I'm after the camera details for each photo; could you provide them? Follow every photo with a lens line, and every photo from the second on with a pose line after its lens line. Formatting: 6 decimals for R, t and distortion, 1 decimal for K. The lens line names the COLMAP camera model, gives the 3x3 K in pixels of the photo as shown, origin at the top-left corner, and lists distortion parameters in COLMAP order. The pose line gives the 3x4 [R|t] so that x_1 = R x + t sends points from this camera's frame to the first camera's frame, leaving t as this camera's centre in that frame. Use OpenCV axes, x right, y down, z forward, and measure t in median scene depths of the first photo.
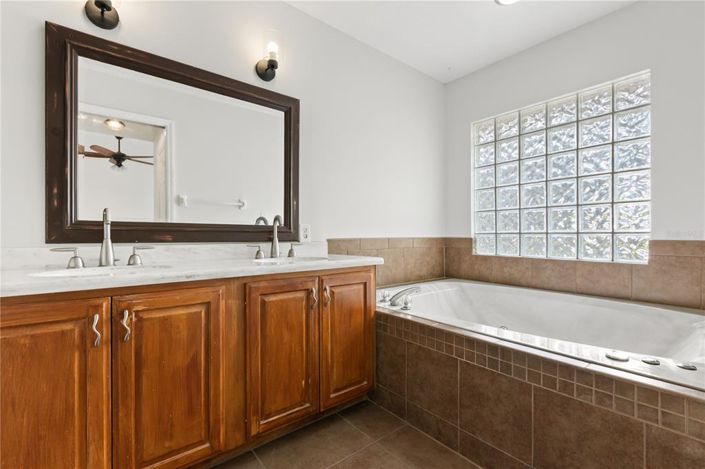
lens RADIAL K [[311.6, 0, 353.5], [0, 311.6, 238.2], [0, 0, 1]] dist [0.000437, -0.000388]
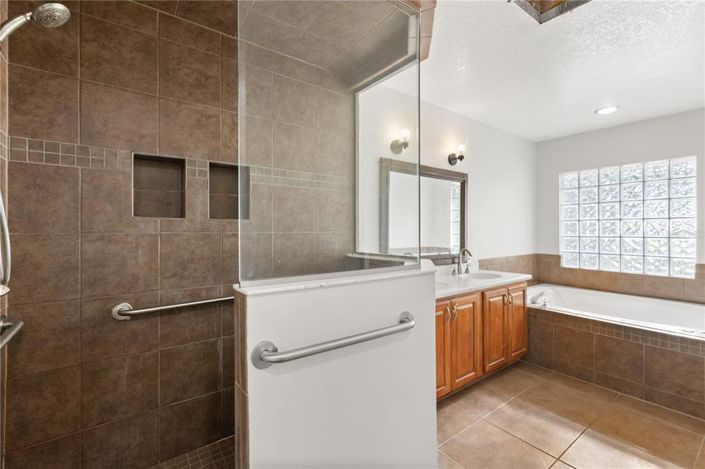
lens RADIAL K [[313.5, 0, 356.6], [0, 313.5, 229.3], [0, 0, 1]] dist [0.001086, 0.000791]
pose [[0.999470, 0.003258, -0.032399, -0.874889], [-0.003503, 0.999966, -0.007490, -0.183946], [0.032373, 0.007600, 0.999447, -0.790880]]
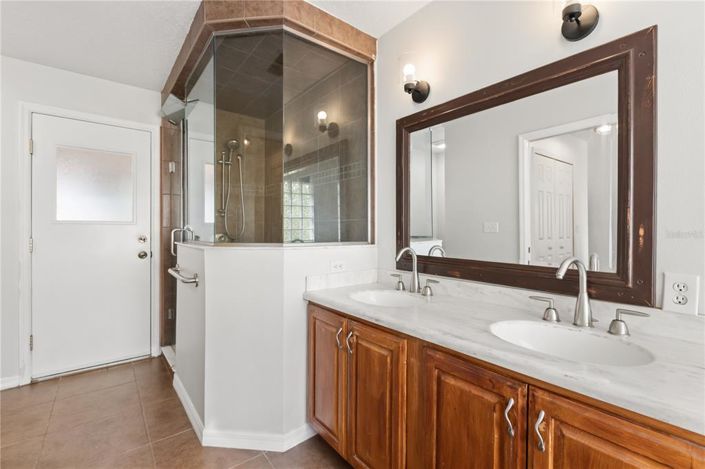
lens RADIAL K [[313.5, 0, 356.6], [0, 313.5, 229.3], [0, 0, 1]] dist [0.001086, 0.000791]
pose [[0.004992, 0.004110, -0.999979, 0.419711], [-0.008323, 0.999957, 0.004069, -0.146191], [0.999953, 0.008303, 0.005026, 0.660440]]
